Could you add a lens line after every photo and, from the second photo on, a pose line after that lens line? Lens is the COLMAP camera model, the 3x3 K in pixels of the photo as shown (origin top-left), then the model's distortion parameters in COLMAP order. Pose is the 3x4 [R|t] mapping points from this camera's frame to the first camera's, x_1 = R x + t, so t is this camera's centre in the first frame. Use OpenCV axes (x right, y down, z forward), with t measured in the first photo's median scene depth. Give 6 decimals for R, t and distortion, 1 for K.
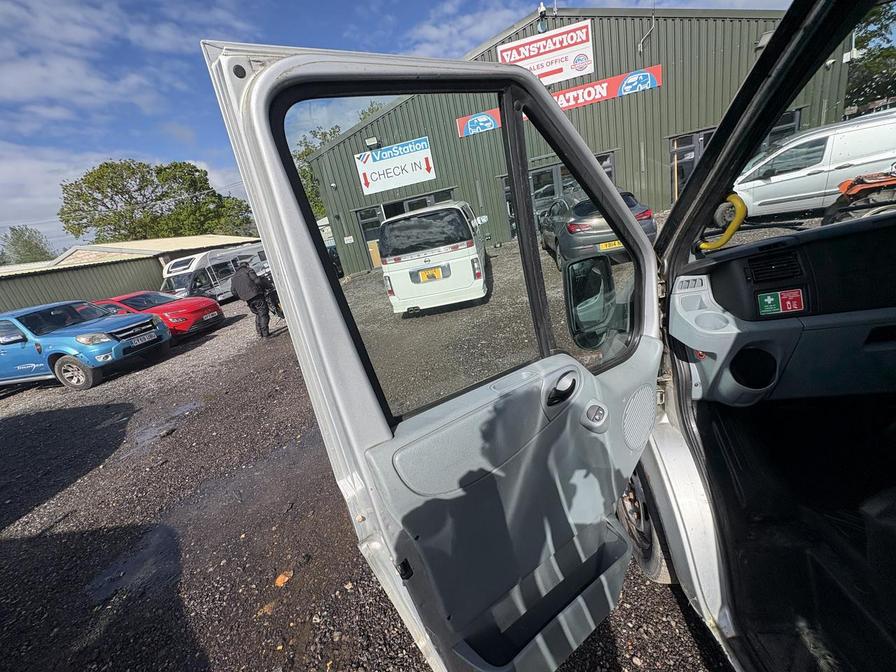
lens RADIAL K [[356.2, 0, 448.1], [0, 356.2, 334.9], [0, 0, 1]] dist [0.000471, -0.000078]
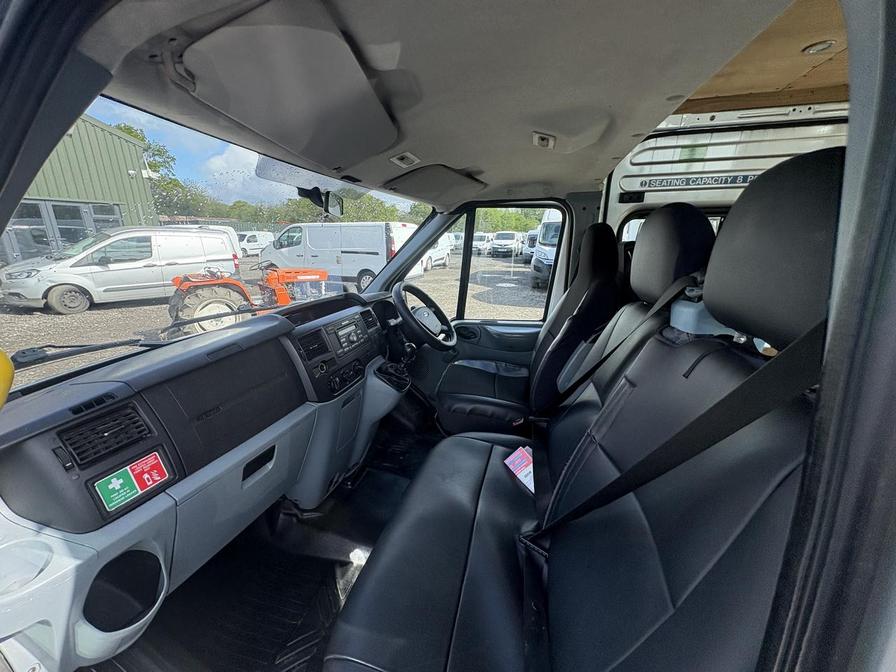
lens RADIAL K [[356.2, 0, 447.4], [0, 356.2, 335.9], [0, 0, 1]] dist [0.000471, -0.000078]
pose [[0.126884, -0.073547, 0.989187, 0.036591], [0.284126, 0.958155, 0.034794, -0.020387], [-0.950354, 0.276639, 0.142471, 0.027475]]
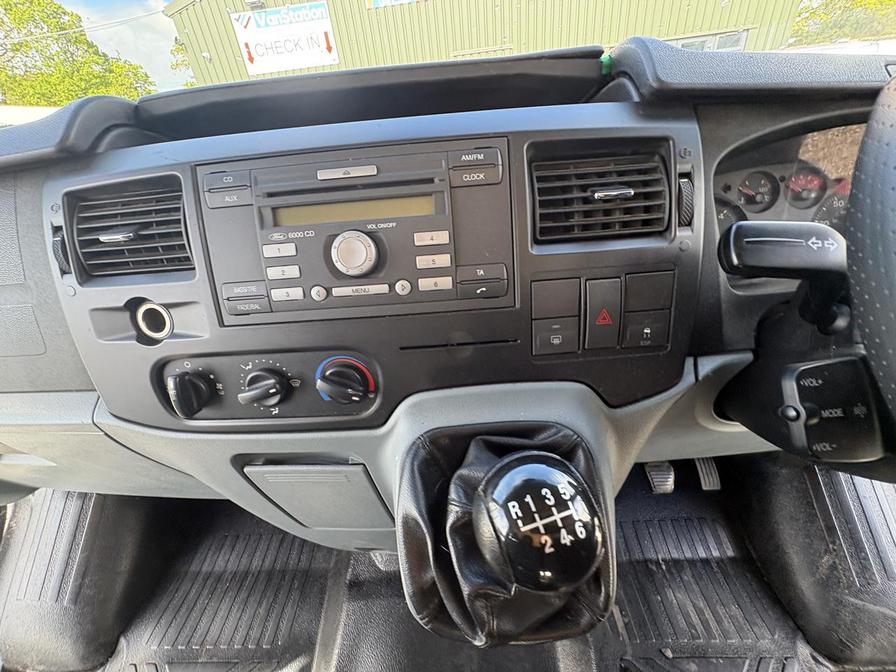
lens RADIAL K [[356.2, 0, 453.0], [0, 356.2, 334.6], [0, 0, 1]] dist [0.000471, -0.000078]
pose [[0.990546, 0.039147, 0.131478, 0.162596], [-0.066499, 0.975306, 0.210610, -0.025239], [-0.119987, -0.217362, 0.968688, 0.049621]]
